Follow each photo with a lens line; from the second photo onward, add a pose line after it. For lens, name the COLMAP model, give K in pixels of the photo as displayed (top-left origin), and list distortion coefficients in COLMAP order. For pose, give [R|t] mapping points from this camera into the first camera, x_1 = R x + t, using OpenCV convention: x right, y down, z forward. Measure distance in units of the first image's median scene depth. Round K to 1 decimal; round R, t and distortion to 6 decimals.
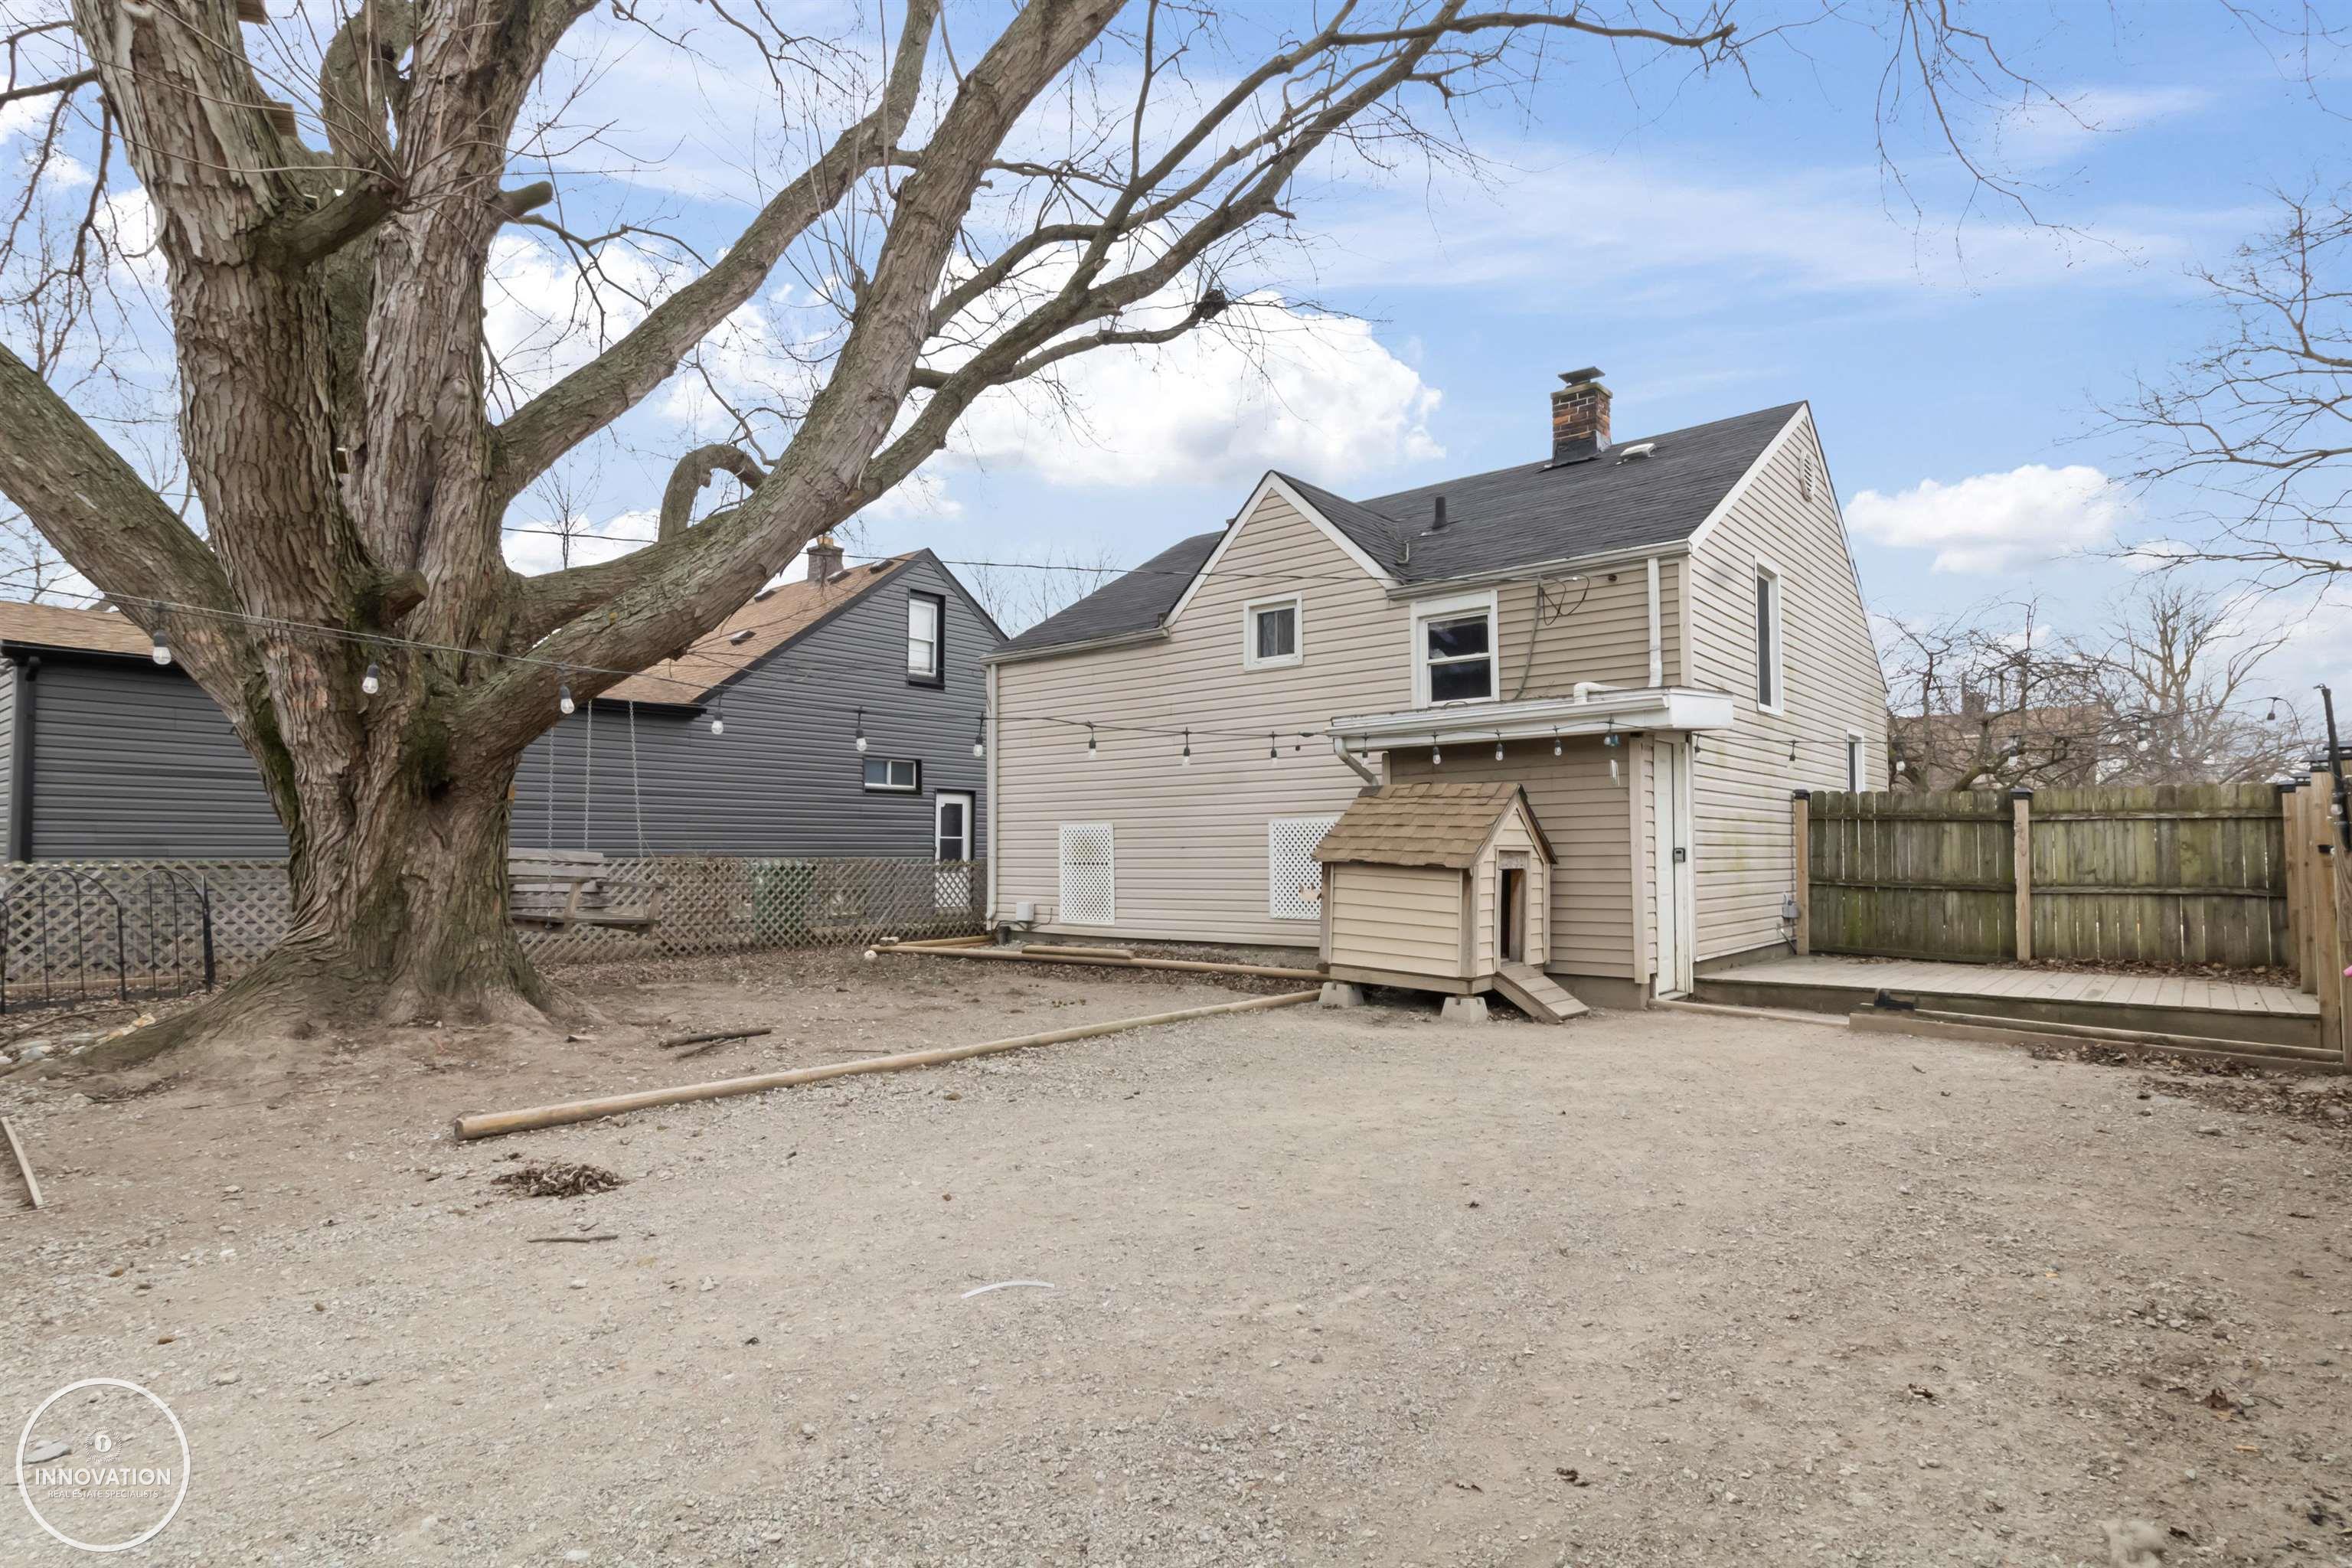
lens RADIAL K [[1210.0, 0, 1178.9], [0, 1210.0, 833.4], [0, 0, 1]] dist [0.000874, 0.000209]
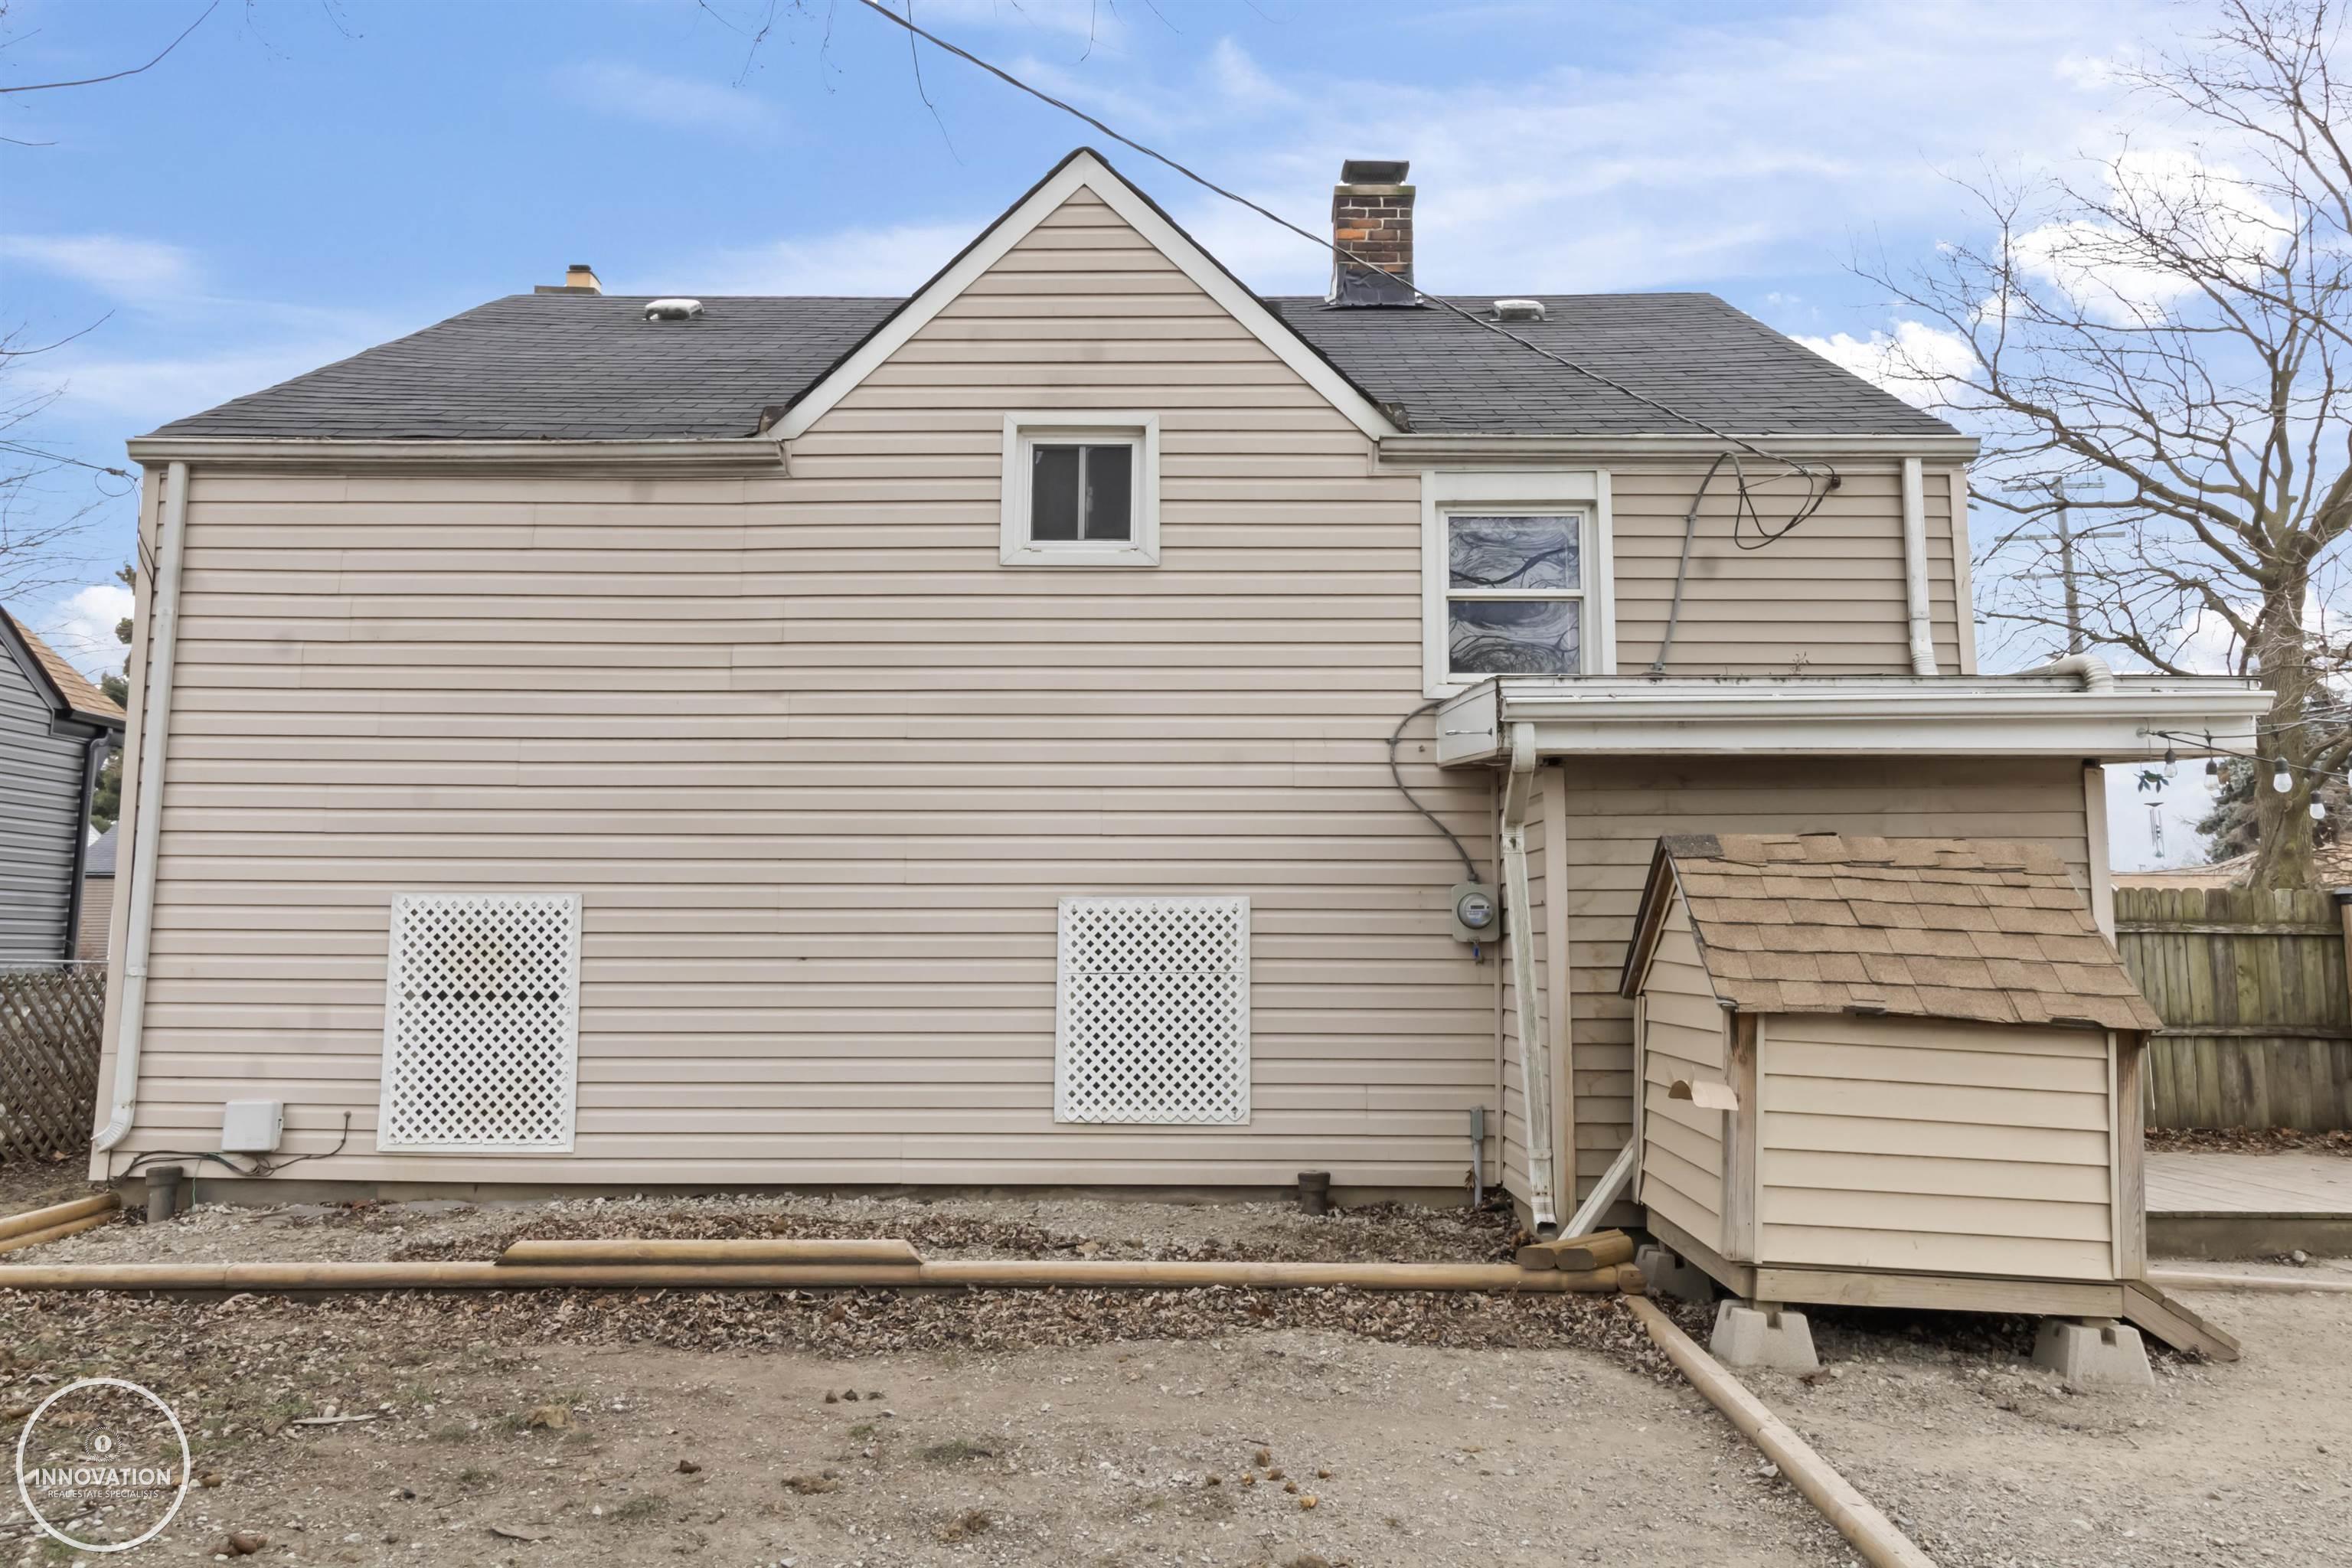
lens RADIAL K [[1729.2, 0, 1185.9], [0, 1729.2, 745.2], [0, 0, 1]] dist [0.000901, 0.002362]
pose [[0.775439, 0.083879, 0.625826, -0.340301], [-0.019913, 0.993893, -0.108538, 0.000735], [-0.631108, 0.071703, 0.772374, 0.553142]]
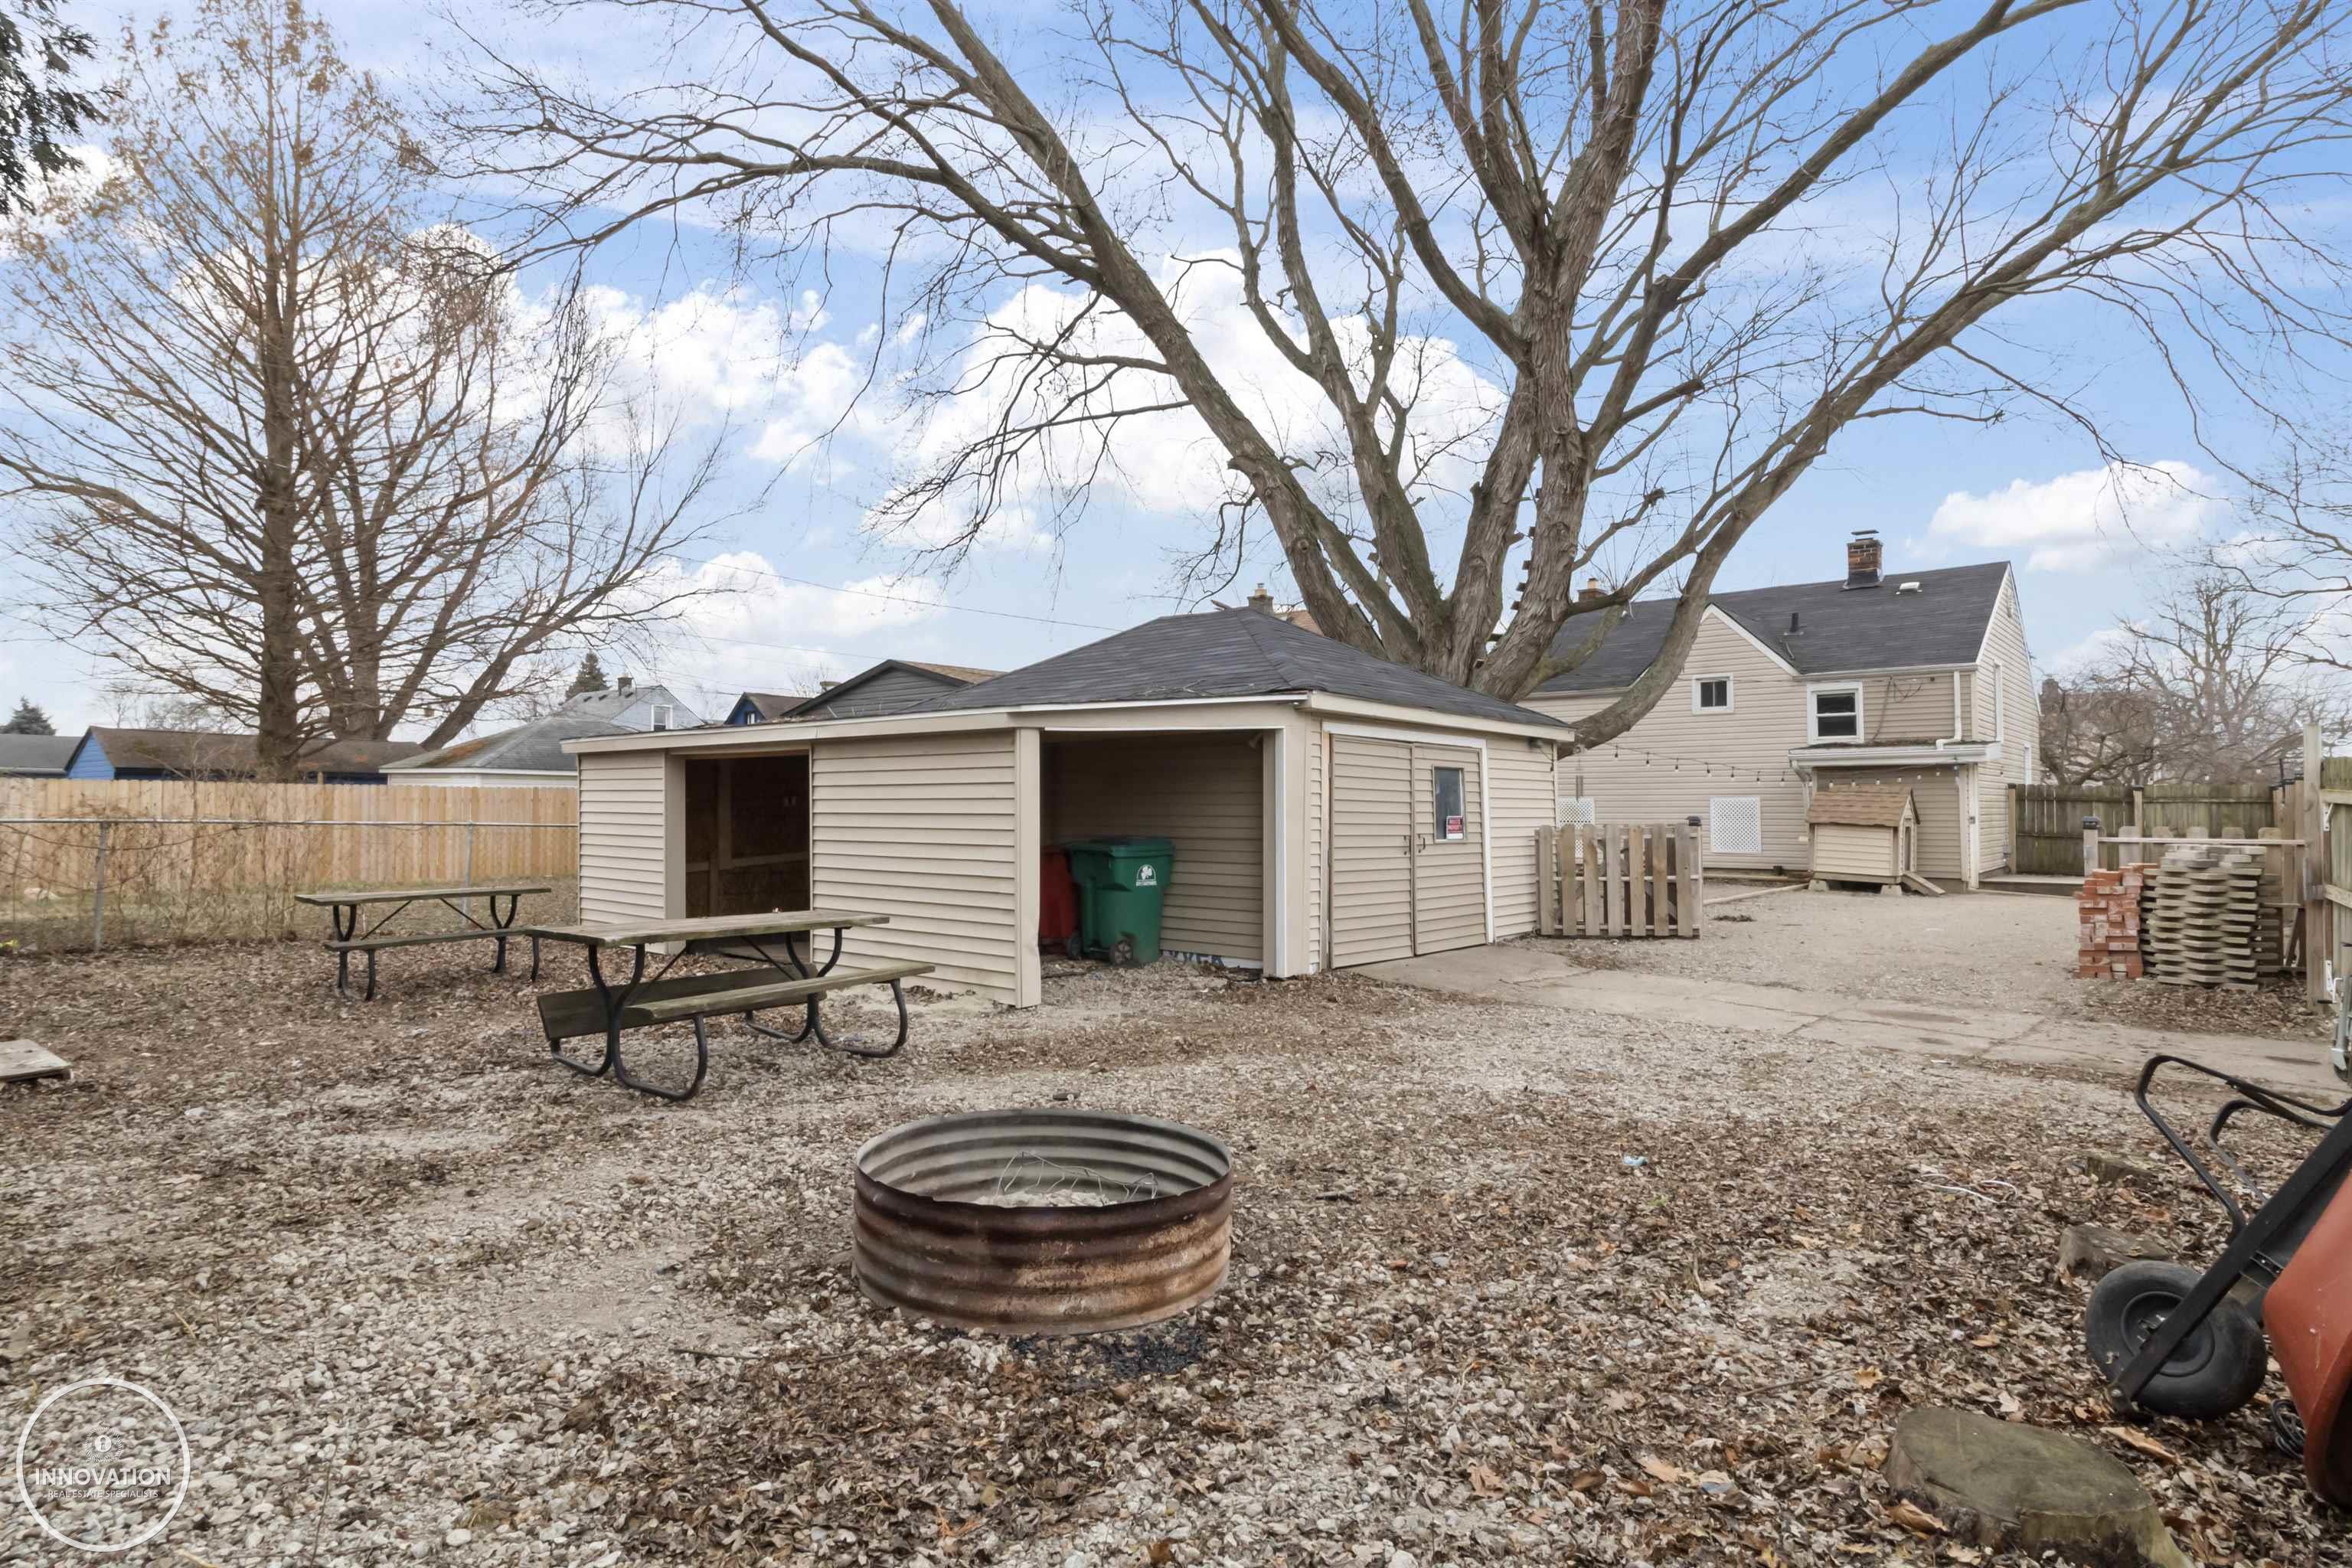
lens RADIAL K [[1222.6, 0, 1176.0], [0, 1222.6, 784.0], [0, 0, 1]] dist [0.000214, -0.000023]
pose [[0.999854, 0.003985, -0.016602, -0.802050], [-0.003962, 0.999991, 0.001456, -0.036214], [0.016608, -0.001390, 0.999861, -0.968491]]
